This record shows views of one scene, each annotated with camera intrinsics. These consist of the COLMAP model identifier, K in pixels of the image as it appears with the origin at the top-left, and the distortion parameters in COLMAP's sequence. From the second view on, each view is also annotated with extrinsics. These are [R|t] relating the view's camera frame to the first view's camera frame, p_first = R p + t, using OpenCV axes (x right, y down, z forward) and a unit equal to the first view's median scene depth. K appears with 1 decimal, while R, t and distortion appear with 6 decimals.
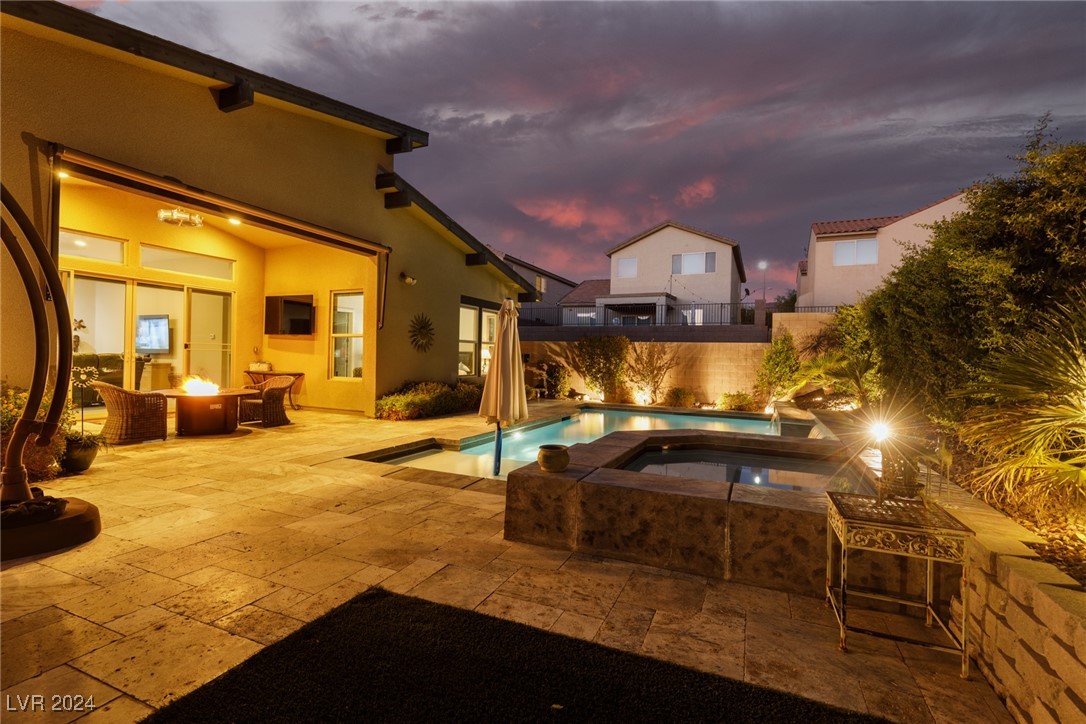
lens RADIAL K [[486.0, 0, 551.7], [0, 486.0, 357.0], [0, 0, 1]] dist [0.009046, -0.000249]
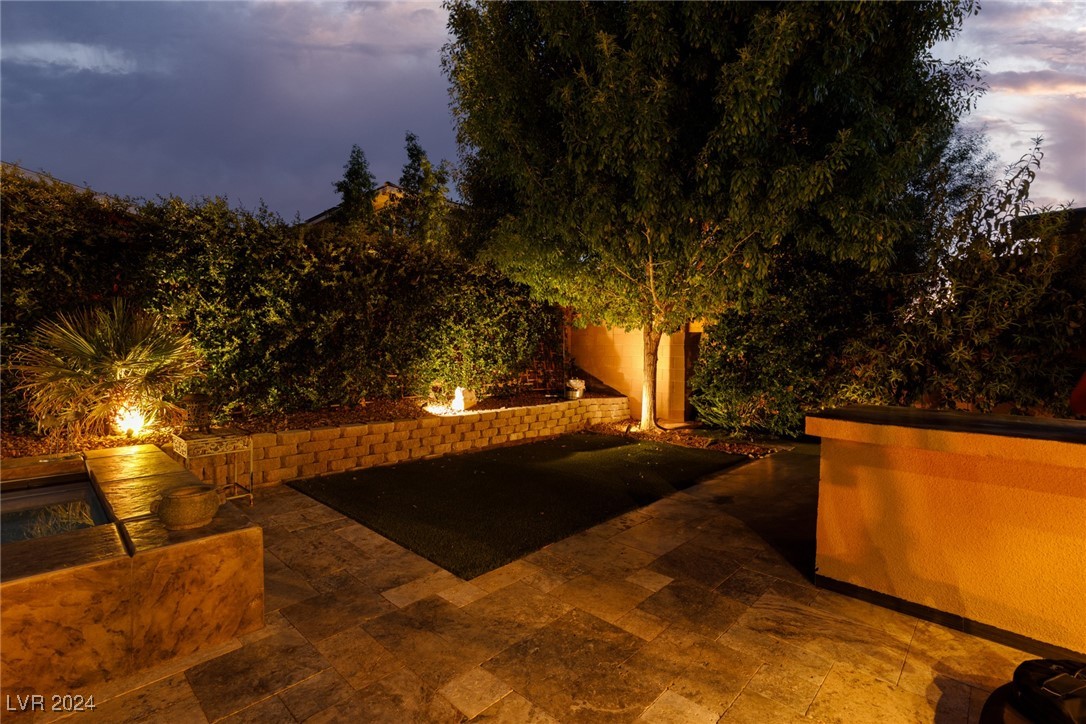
lens RADIAL K [[486.0, 0, 546.1], [0, 486.0, 355.3], [0, 0, 1]] dist [0.009046, -0.000249]
pose [[-0.933706, -0.032781, 0.356538, -0.213878], [-0.029499, 0.999458, 0.014639, -0.003562], [-0.356824, 0.003151, -0.934166, 0.466247]]
